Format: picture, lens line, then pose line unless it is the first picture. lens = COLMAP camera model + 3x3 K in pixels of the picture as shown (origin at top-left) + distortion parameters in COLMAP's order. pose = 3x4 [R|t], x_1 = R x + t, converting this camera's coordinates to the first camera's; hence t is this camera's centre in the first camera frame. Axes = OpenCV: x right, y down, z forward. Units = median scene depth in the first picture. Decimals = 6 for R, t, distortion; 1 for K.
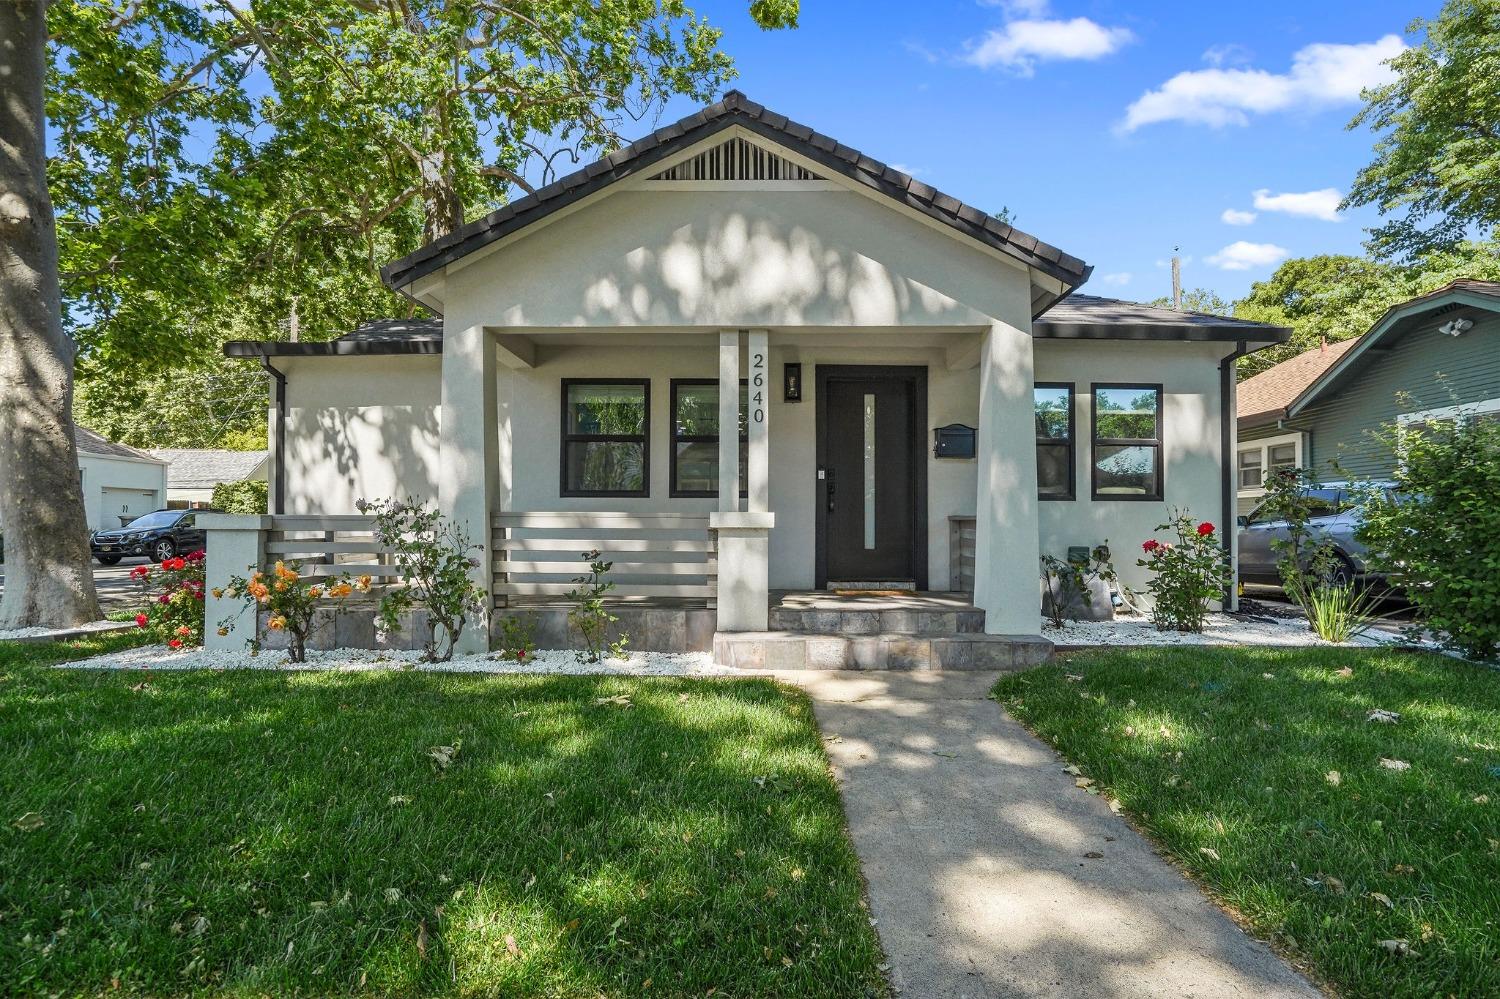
lens RADIAL K [[780.4, 0, 751.3], [0, 780.4, 504.6], [0, 0, 1]] dist [-0.006231, -0.000268]
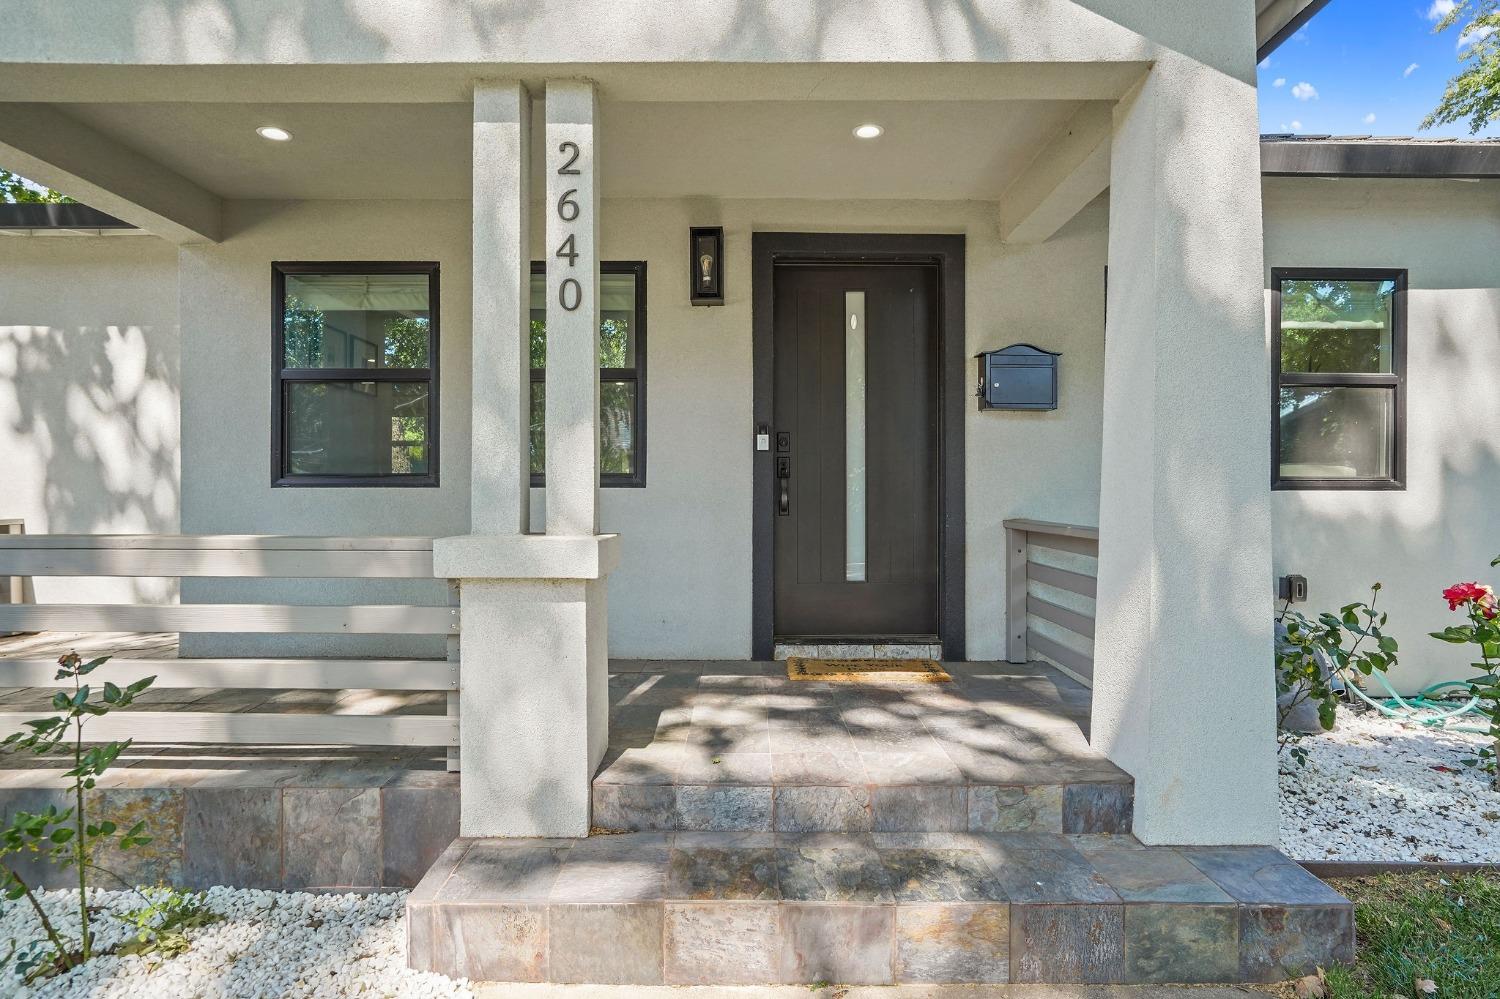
lens RADIAL K [[780.4, 0, 749.5], [0, 780.4, 497.9], [0, 0, 1]] dist [-0.006231, -0.000268]
pose [[0.999984, -0.004559, -0.003389, 0.081955], [0.004656, 0.999563, 0.029208, -0.016399], [0.003254, -0.029223, 0.999568, 0.473941]]
